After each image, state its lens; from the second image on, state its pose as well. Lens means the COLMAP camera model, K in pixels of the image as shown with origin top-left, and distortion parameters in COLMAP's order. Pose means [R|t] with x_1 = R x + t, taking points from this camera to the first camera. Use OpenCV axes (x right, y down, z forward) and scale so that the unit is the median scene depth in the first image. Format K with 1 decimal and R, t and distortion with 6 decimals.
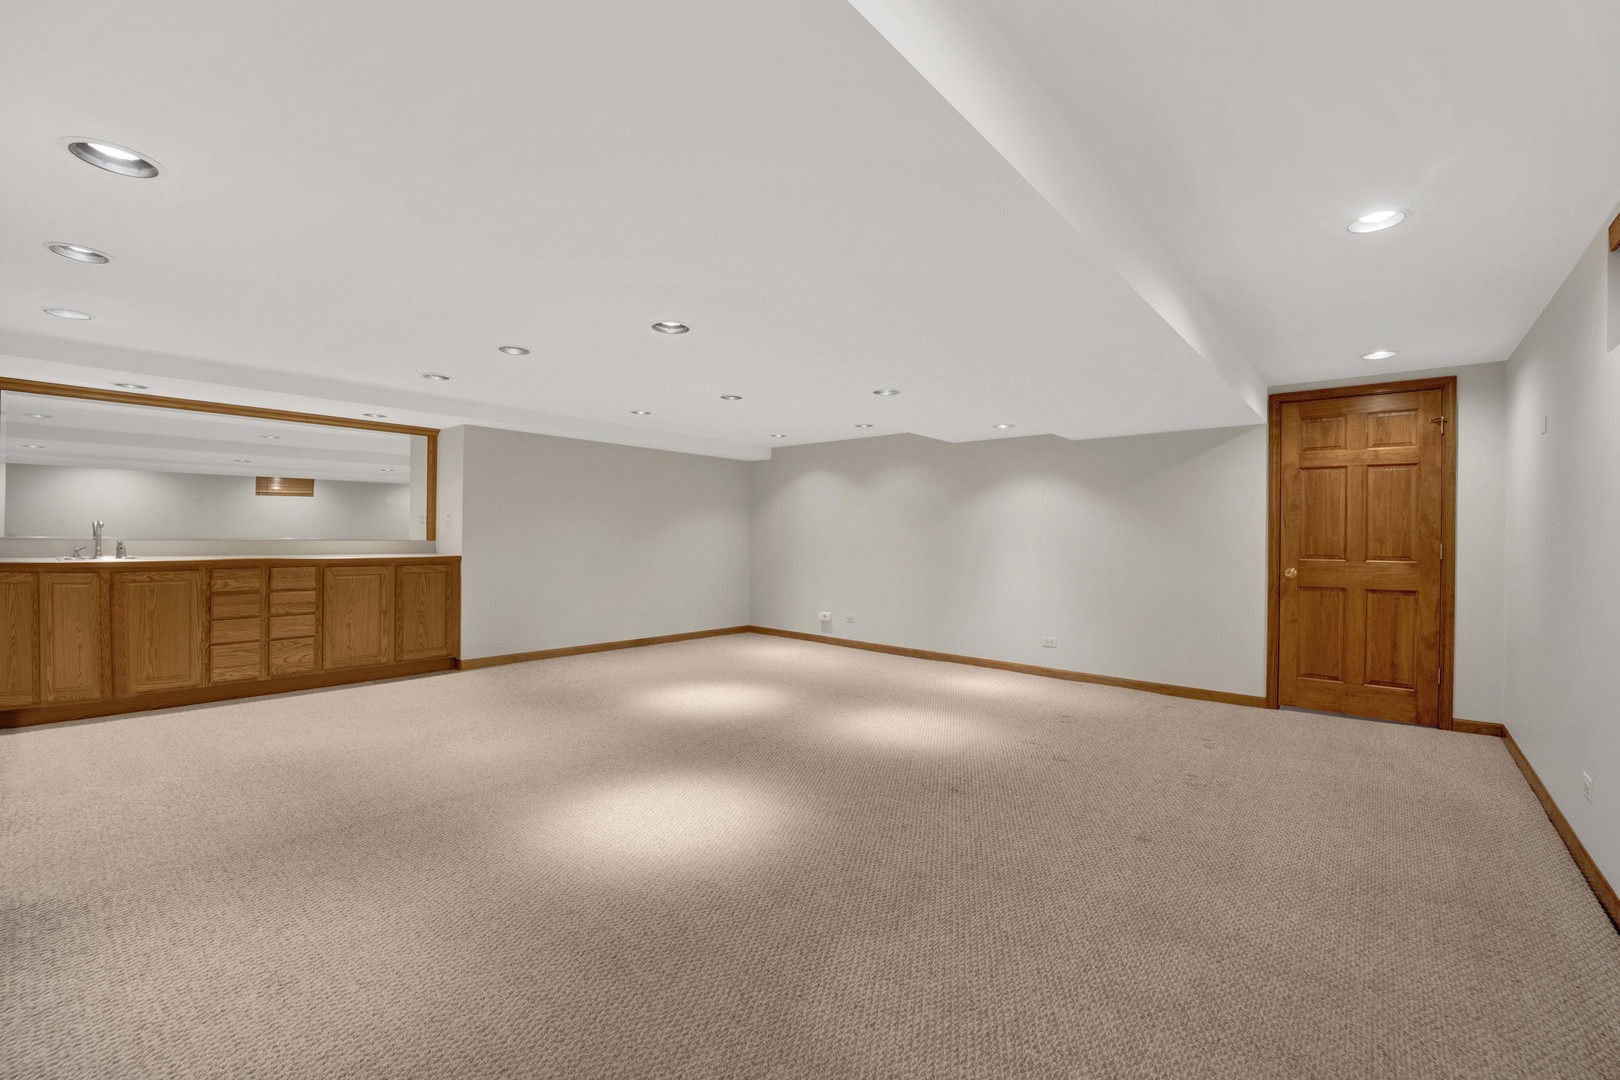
lens RADIAL K [[678.8, 0, 807.3], [0, 678.8, 541.7], [0, 0, 1]] dist [-0.021351, -0.000901]
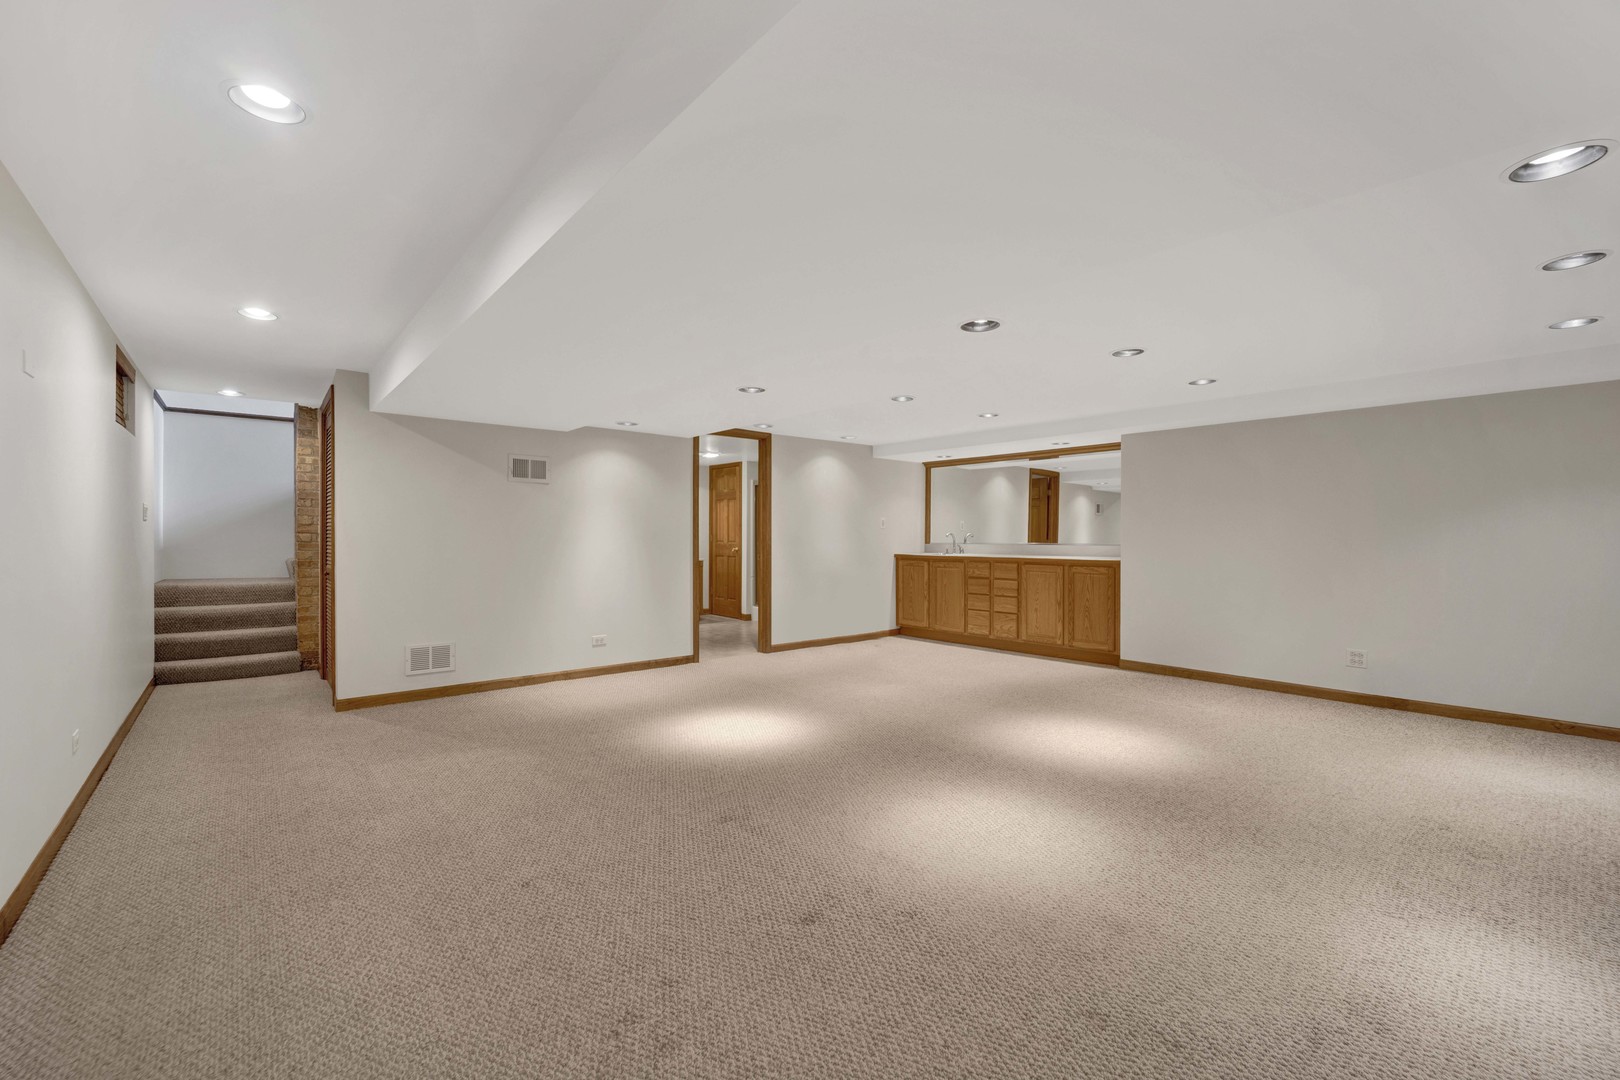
lens RADIAL K [[678.8, 0, 813.6], [0, 678.8, 538.0], [0, 0, 1]] dist [-0.021351, -0.000901]
pose [[-0.159618, -0.012060, -0.987105, 0.707252], [-0.011659, 0.999879, -0.010330, 0.004547], [0.987110, 0.009860, -0.159740, 0.817833]]
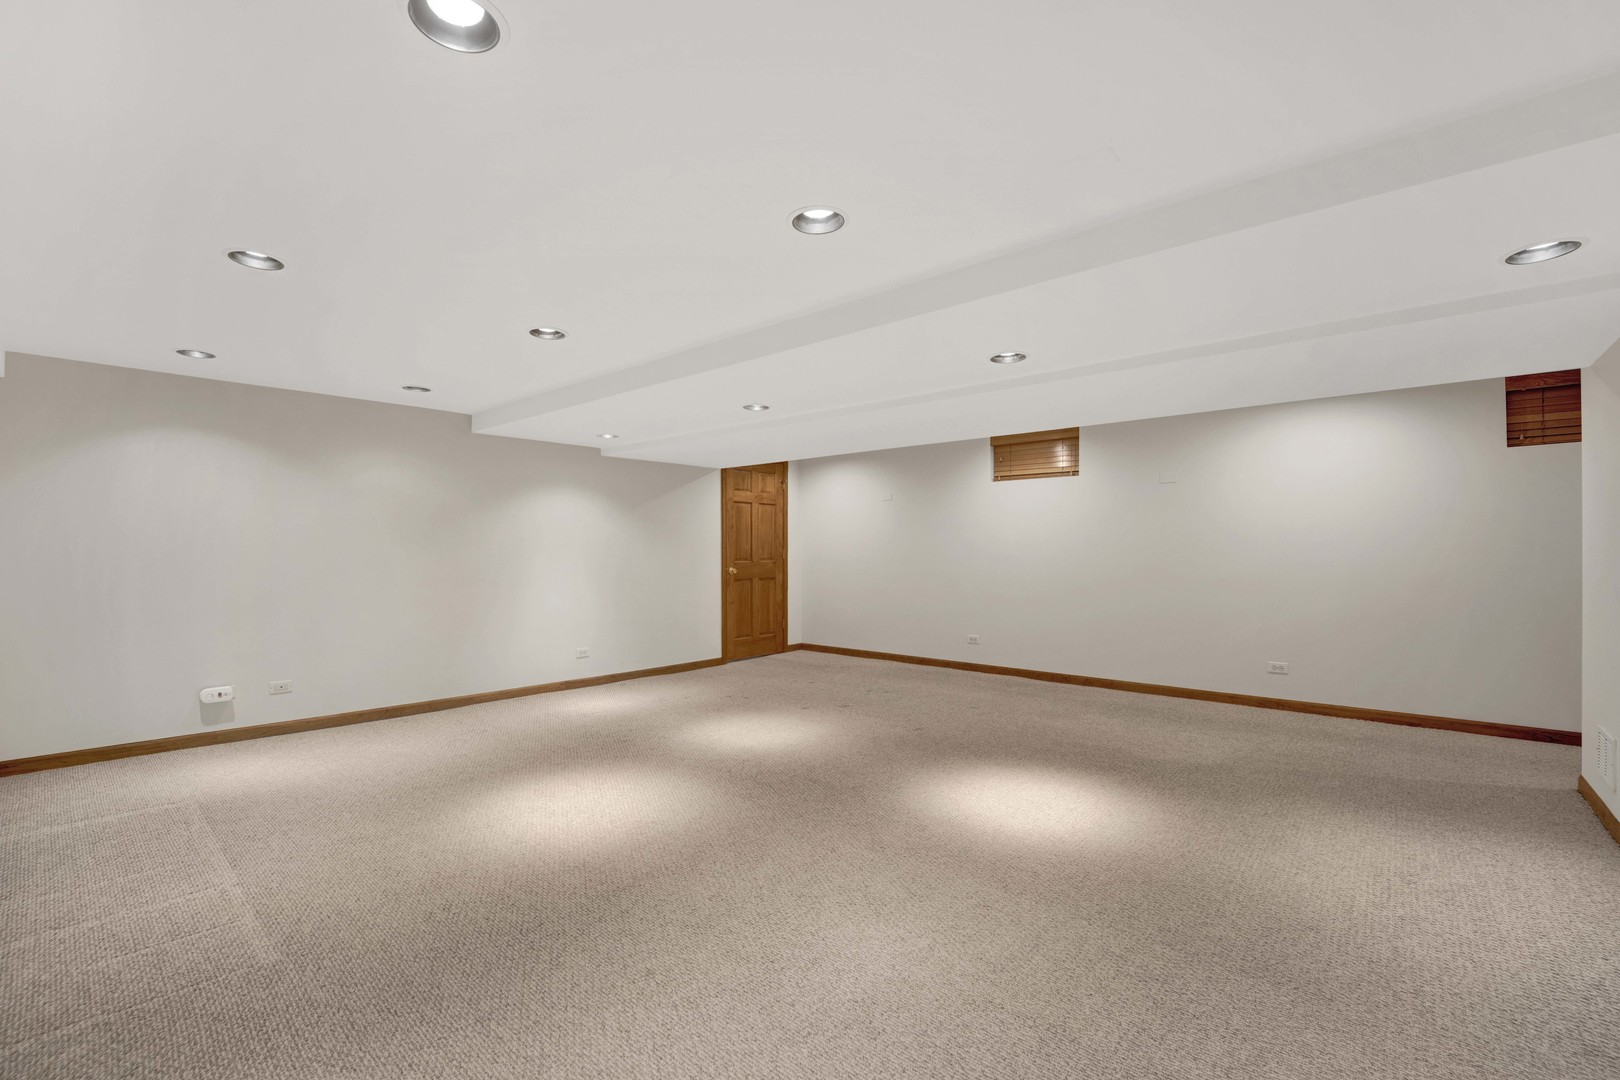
lens RADIAL K [[678.8, 0, 804.0], [0, 678.8, 544.3], [0, 0, 1]] dist [-0.021351, -0.000901]
pose [[0.021272, -0.001432, 0.999773, -0.799279], [0.010916, 0.999940, 0.001200, -0.012813], [-0.999714, 0.010888, 0.021286, 0.808617]]
